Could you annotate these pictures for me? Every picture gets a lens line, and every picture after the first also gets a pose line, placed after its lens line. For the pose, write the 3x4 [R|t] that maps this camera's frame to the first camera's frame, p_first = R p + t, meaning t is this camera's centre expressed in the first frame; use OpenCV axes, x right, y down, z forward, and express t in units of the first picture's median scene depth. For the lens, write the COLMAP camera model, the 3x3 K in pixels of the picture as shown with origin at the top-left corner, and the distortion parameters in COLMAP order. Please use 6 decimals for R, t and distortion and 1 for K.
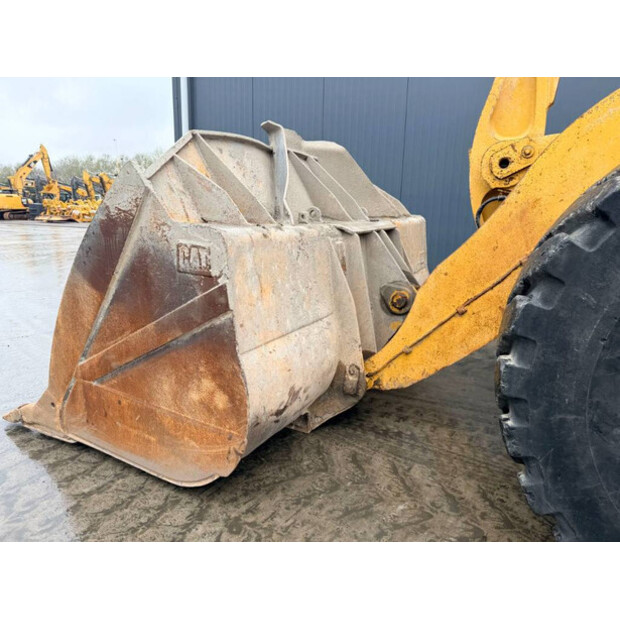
lens RADIAL K [[441.0, 0, 310.4], [0, 441.0, 309.7], [0, 0, 1]] dist [0.069279, -0.087819]
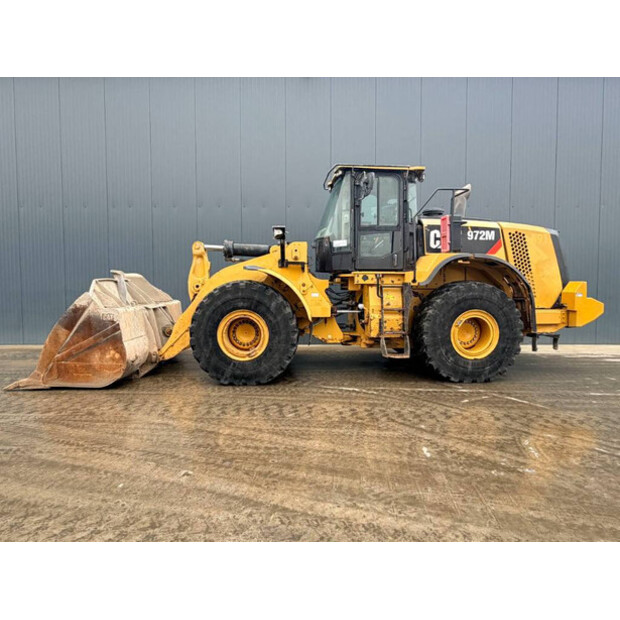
lens RADIAL K [[391.6, 0, 314.9], [0, 391.6, 309.7], [0, 0, 1]] dist [-0.005522, -0.001886]
pose [[0.860493, -0.049227, 0.507079, -0.358861], [0.130614, 0.983371, -0.126181, 0.387397], [-0.492435, 0.174809, 0.852613, -2.227237]]
